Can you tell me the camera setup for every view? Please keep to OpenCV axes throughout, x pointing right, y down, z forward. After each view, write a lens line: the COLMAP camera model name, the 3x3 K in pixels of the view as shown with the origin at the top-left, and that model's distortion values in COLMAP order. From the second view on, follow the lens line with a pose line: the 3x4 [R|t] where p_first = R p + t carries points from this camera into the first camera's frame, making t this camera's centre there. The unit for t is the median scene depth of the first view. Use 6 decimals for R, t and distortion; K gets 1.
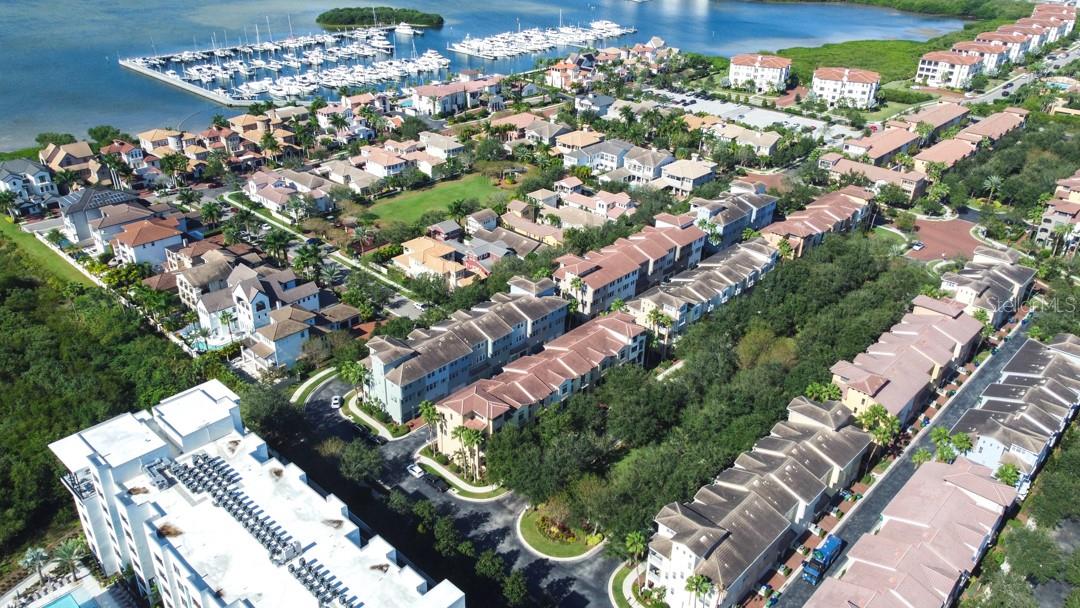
lens RADIAL K [[814.9, 0, 540.0], [0, 814.9, 304.0], [0, 0, 1]] dist [0.039315, 0.003771]
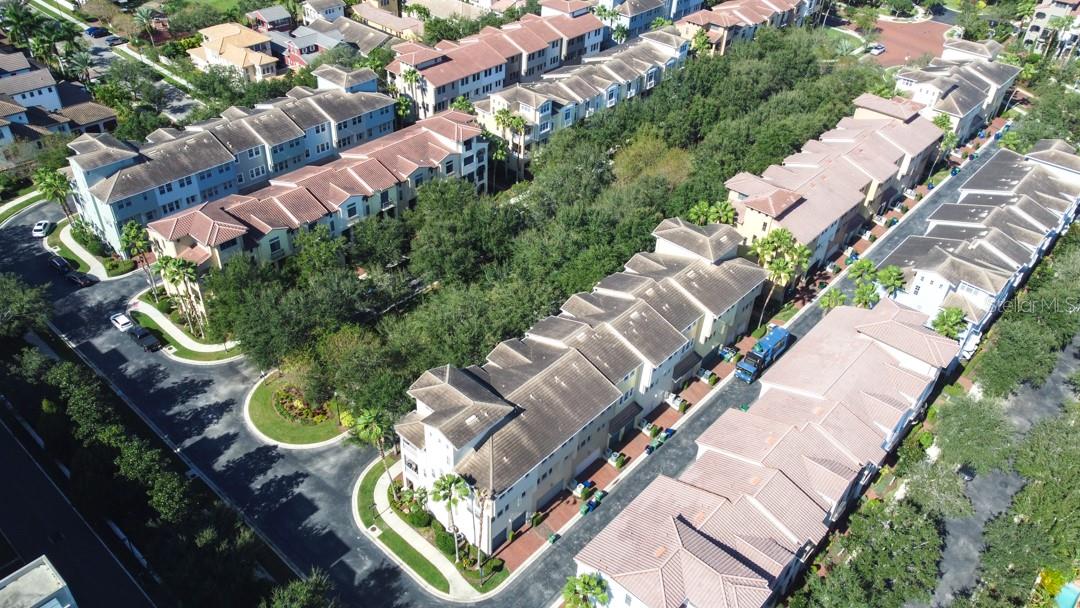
lens RADIAL K [[814.9, 0, 540.0], [0, 814.9, 304.0], [0, 0, 1]] dist [0.039315, 0.003771]
pose [[0.999609, 0.001729, 0.027908, 0.170776], [-0.006261, 0.986586, 0.163124, 0.067424], [-0.027251, -0.163235, 0.986211, 0.279198]]
